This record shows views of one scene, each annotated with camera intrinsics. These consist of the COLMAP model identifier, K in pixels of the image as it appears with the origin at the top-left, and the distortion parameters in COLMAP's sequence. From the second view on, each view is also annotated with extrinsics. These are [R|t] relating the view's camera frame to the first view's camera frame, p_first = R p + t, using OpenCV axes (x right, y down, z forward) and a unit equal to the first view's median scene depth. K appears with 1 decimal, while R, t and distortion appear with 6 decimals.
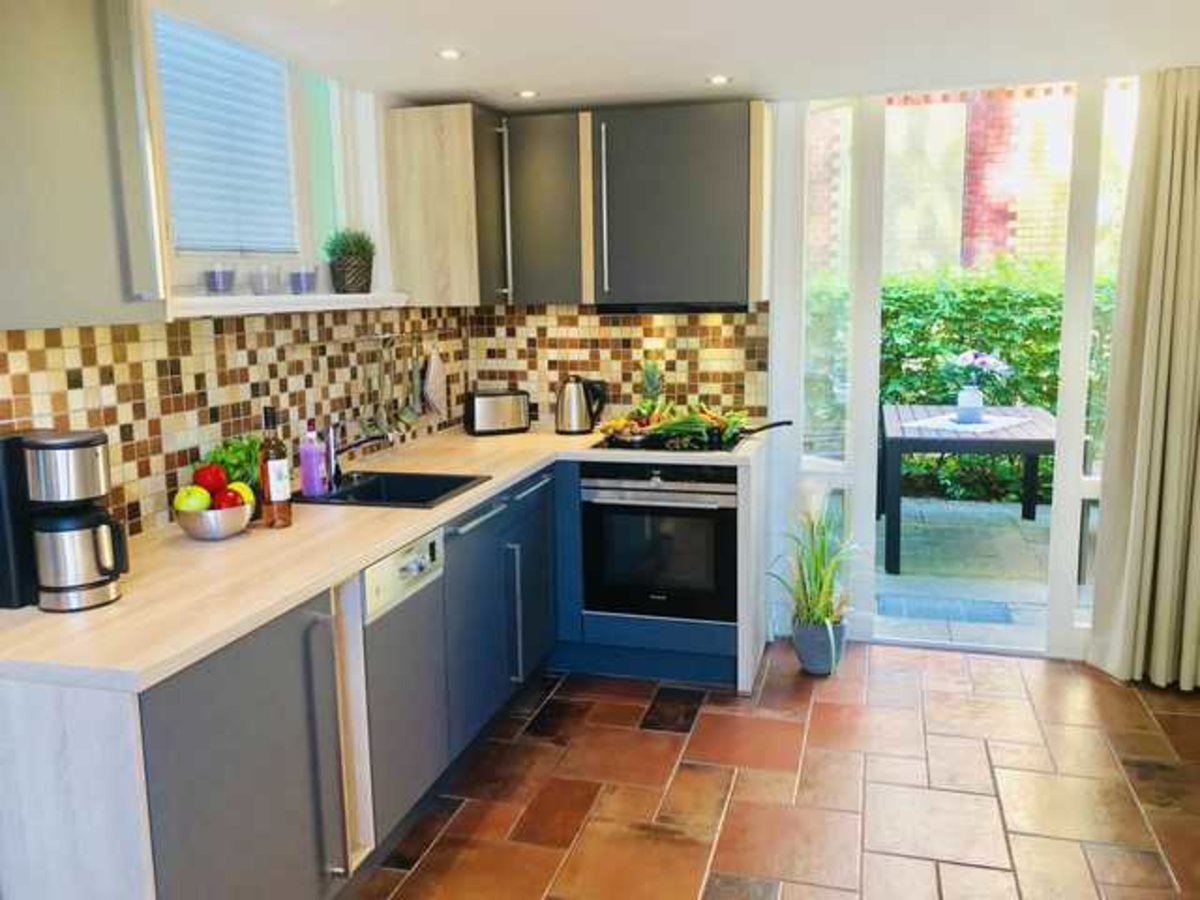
lens RADIAL K [[997.4, 0, 587.6], [0, 997.4, 448.4], [0, 0, 1]] dist [0.139171, -0.264478]
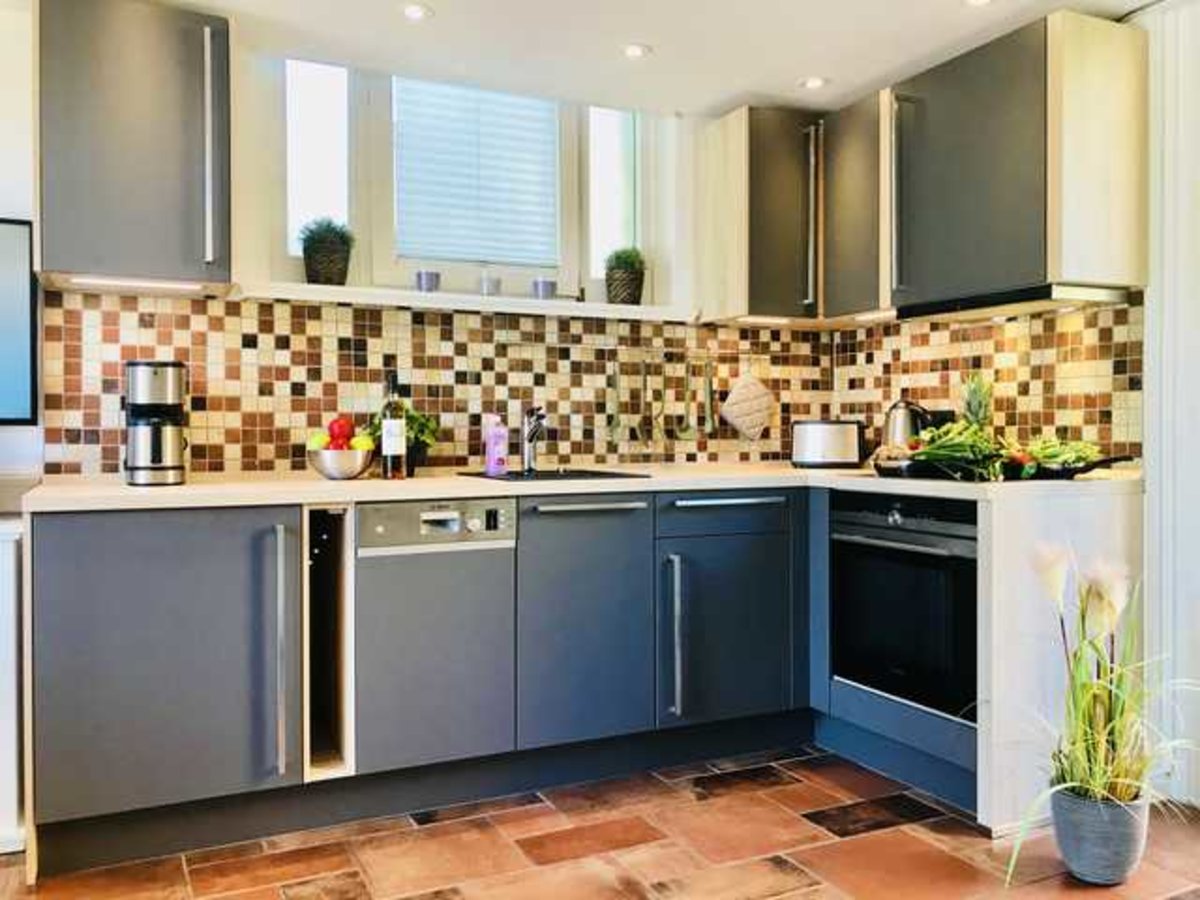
lens RADIAL K [[997.4, 0, 587.6], [0, 997.4, 448.4], [0, 0, 1]] dist [0.139171, -0.264478]
pose [[0.663789, 0.031093, -0.747274, 0.518413], [-0.131087, 0.988506, -0.075312, 0.074376], [0.736343, 0.147949, 0.660235, 0.306827]]
